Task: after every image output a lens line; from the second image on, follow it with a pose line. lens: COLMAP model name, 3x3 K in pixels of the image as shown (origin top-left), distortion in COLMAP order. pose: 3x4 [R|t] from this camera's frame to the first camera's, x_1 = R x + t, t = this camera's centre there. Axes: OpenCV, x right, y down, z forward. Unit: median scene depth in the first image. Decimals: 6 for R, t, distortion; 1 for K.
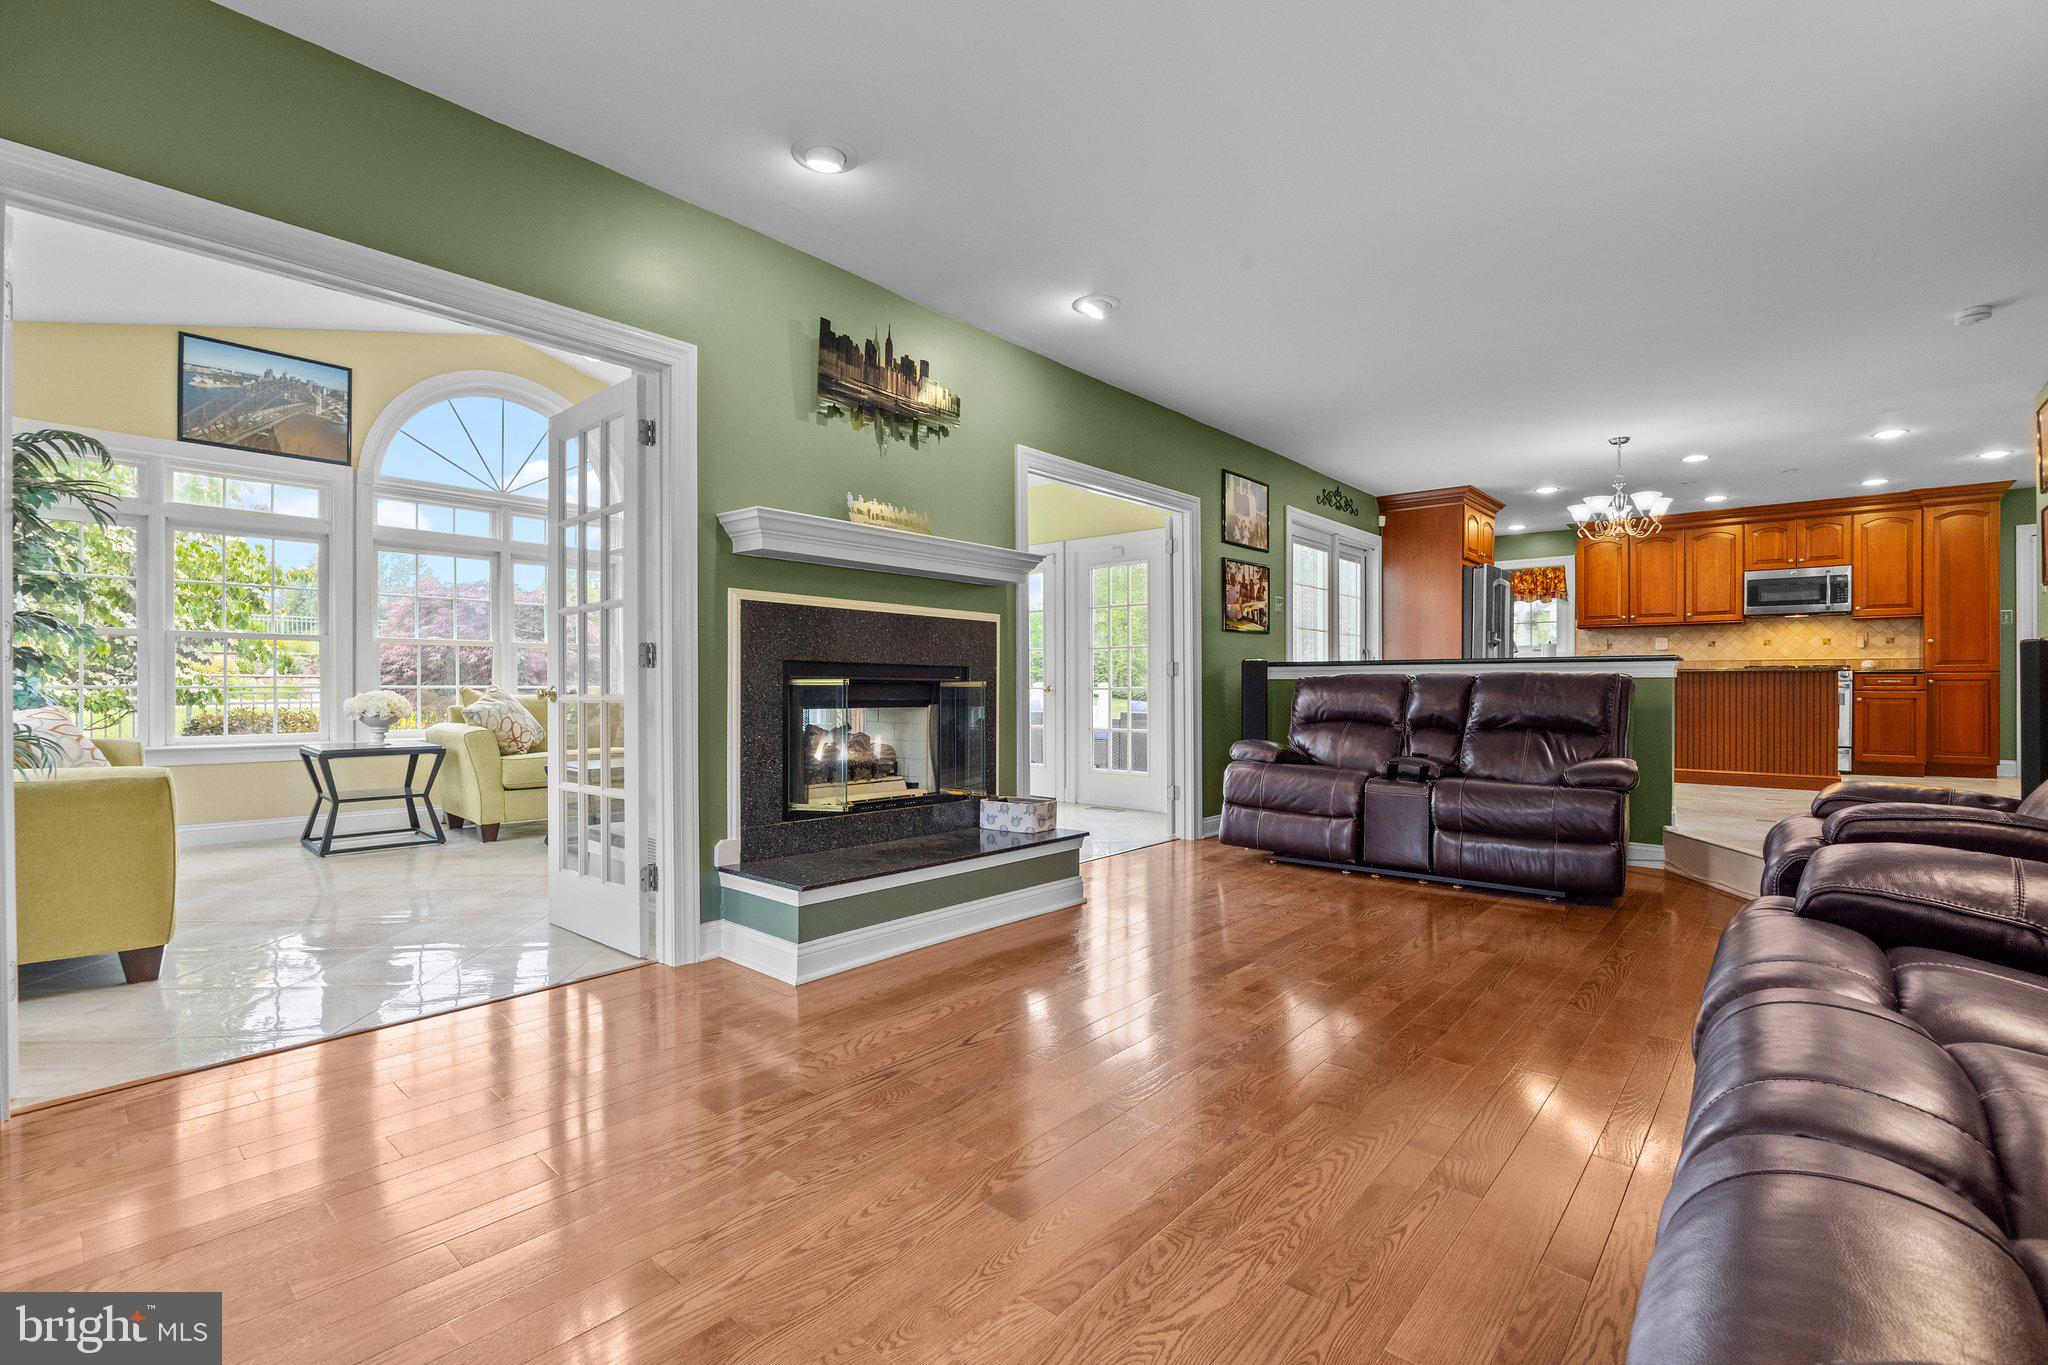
lens RADIAL K [[900.3, 0, 1039.7], [0, 900.3, 689.2], [0, 0, 1]] dist [-0.003640, -0.000585]
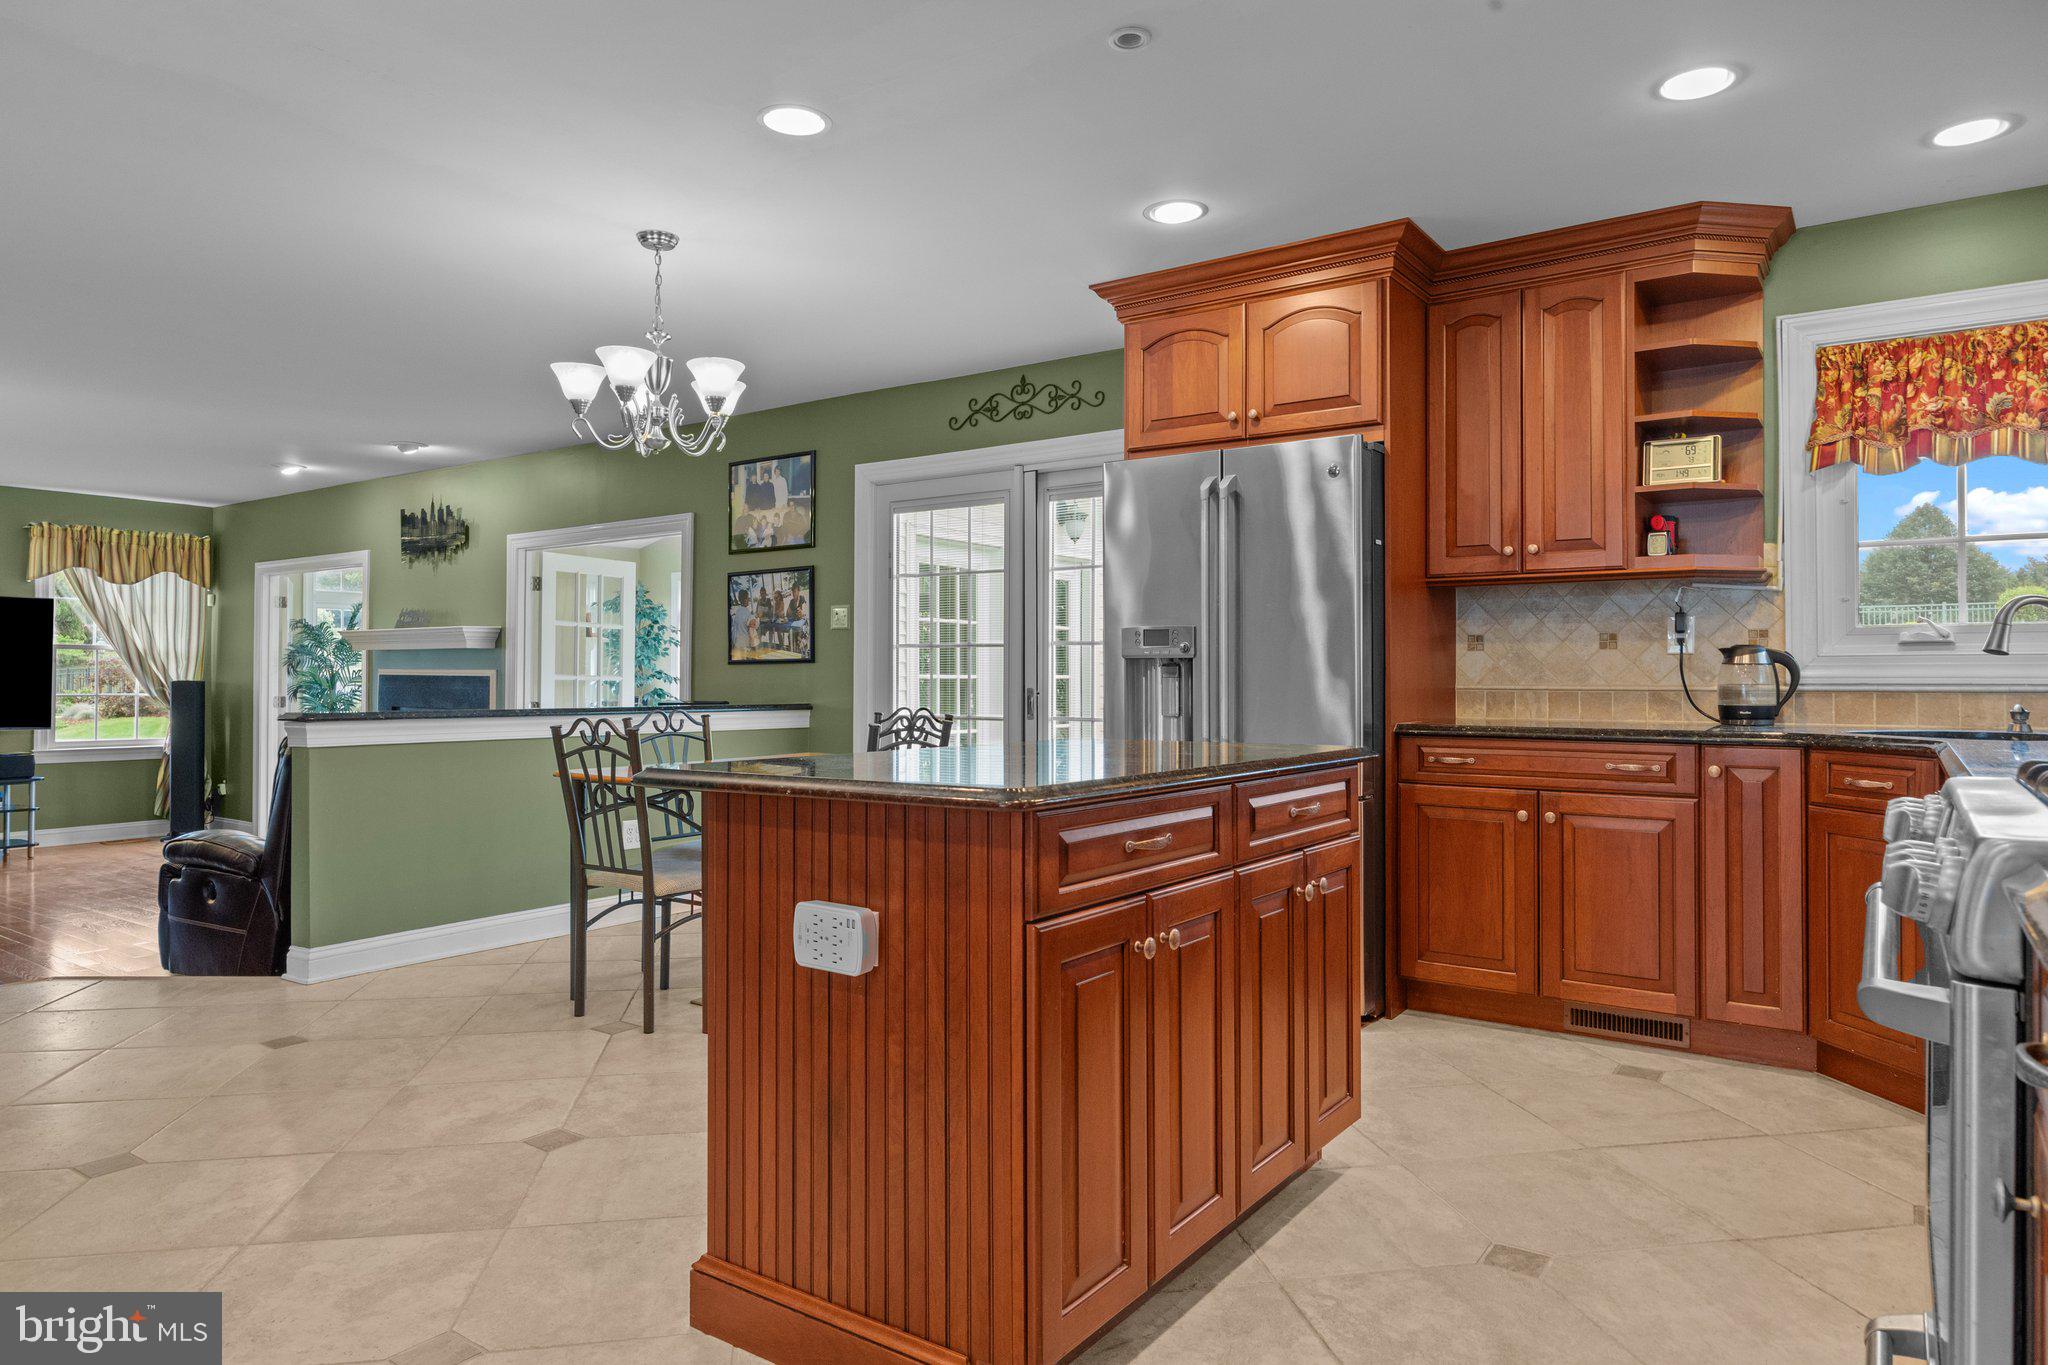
lens RADIAL K [[1238.3, 0, 1028.7], [0, 1238.3, 664.5], [0, 0, 1]] dist [-0.012589, 0.005689]
pose [[0.104161, -0.013125, -0.994474, 1.021618], [-0.006757, 0.999881, -0.013904, -0.039674], [0.994537, 0.008168, 0.104060, 0.886633]]
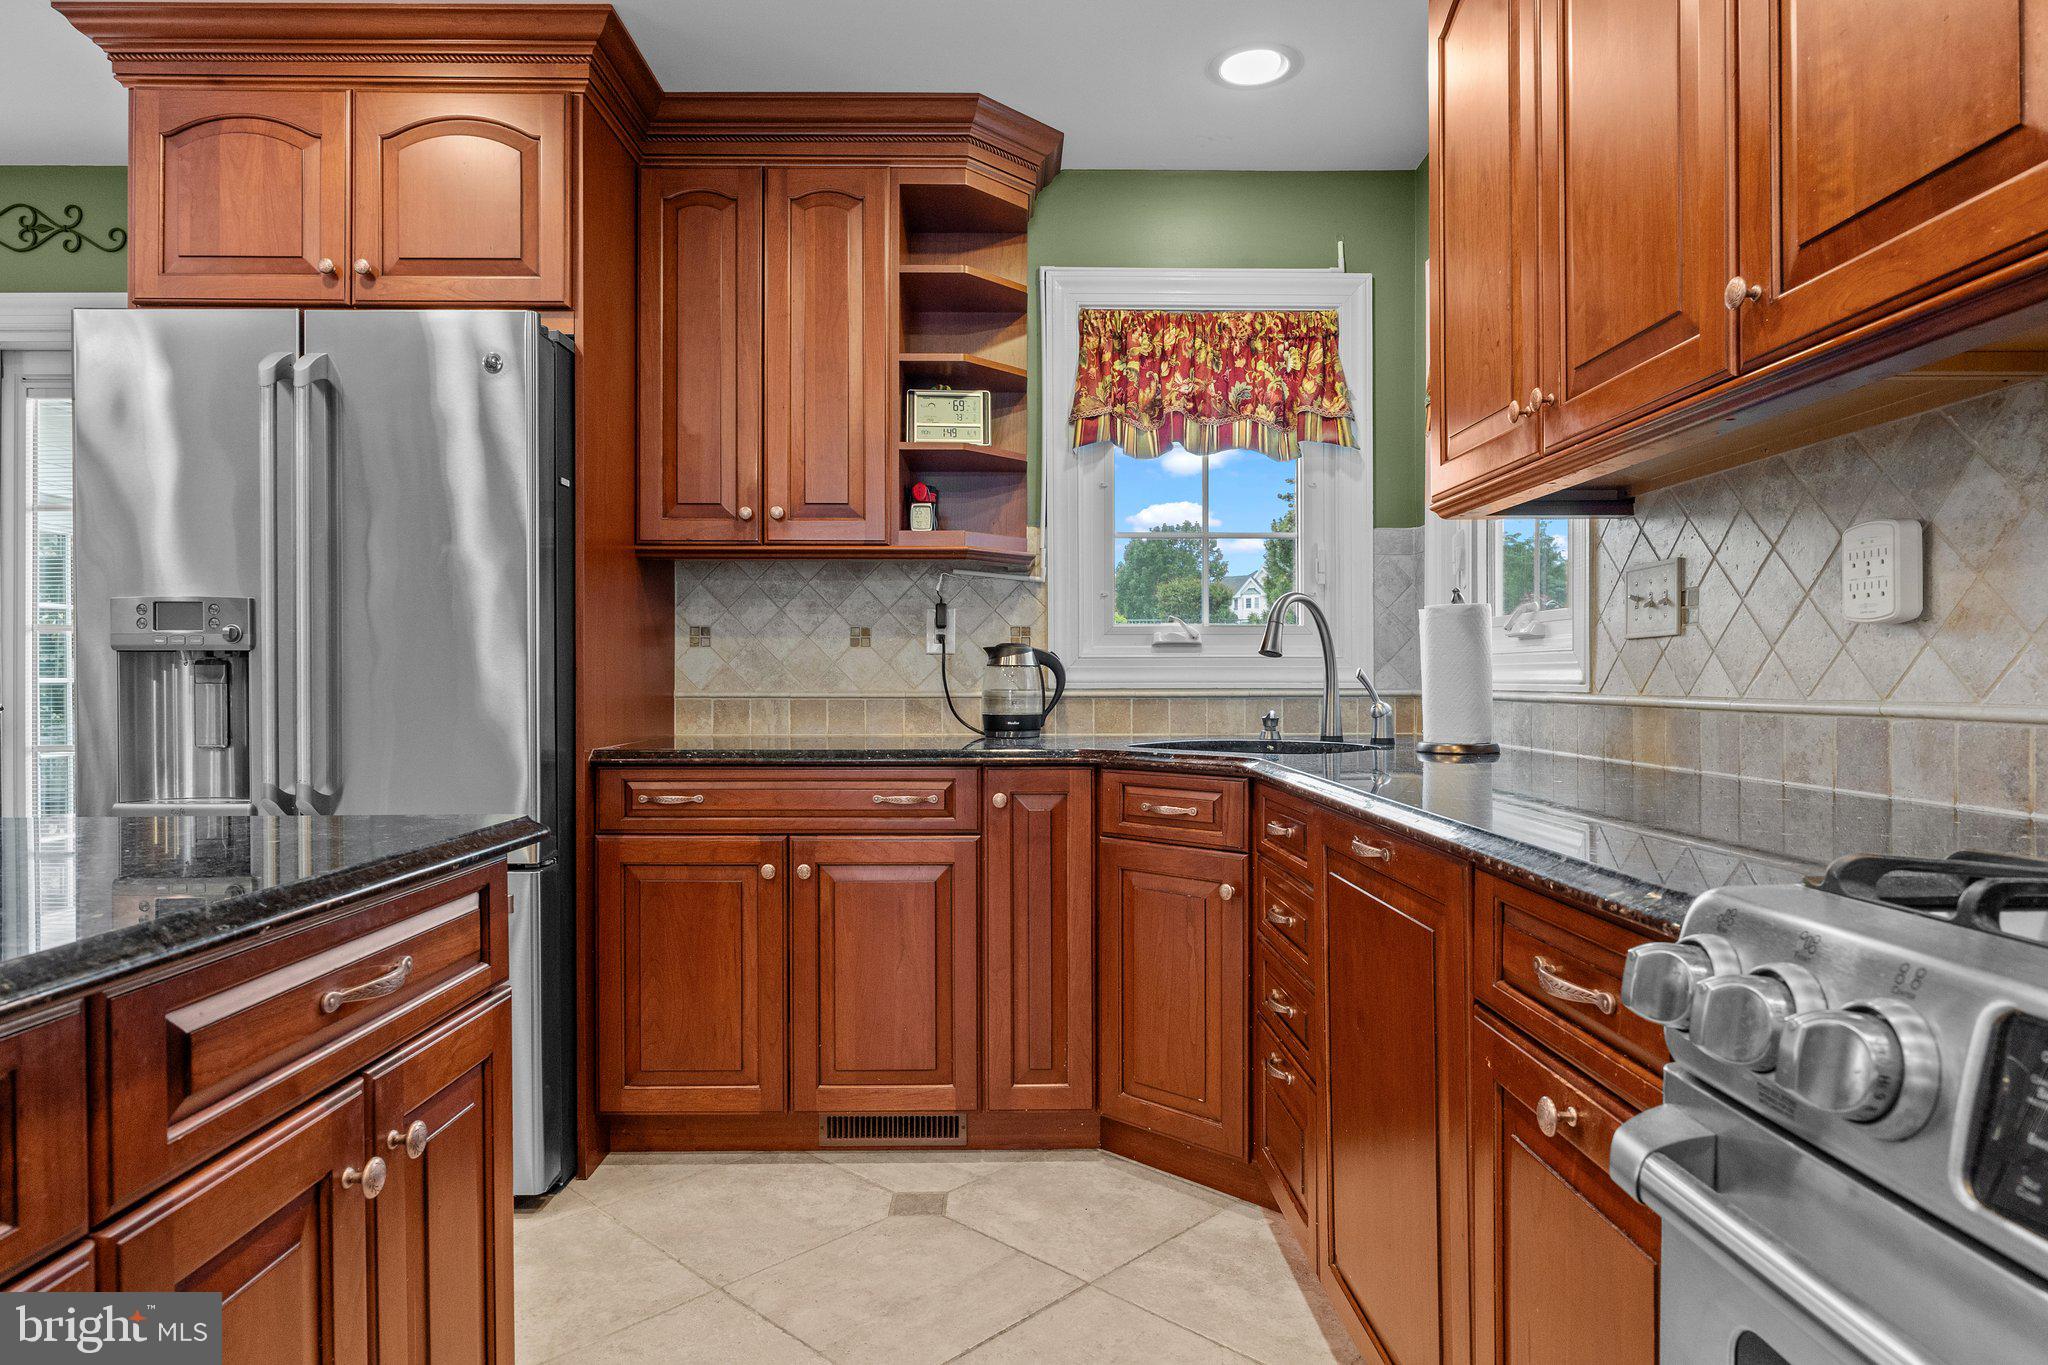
lens RADIAL K [[1197.7, 0, 1023.6], [0, 1197.7, 687.9], [0, 0, 1]] dist [-0.007352, 0.000605]
pose [[0.668023, 0.001397, -0.744139, 0.868522], [-0.002548, 0.999997, -0.000410, -0.041042], [0.744136, 0.002170, 0.668024, 0.953026]]
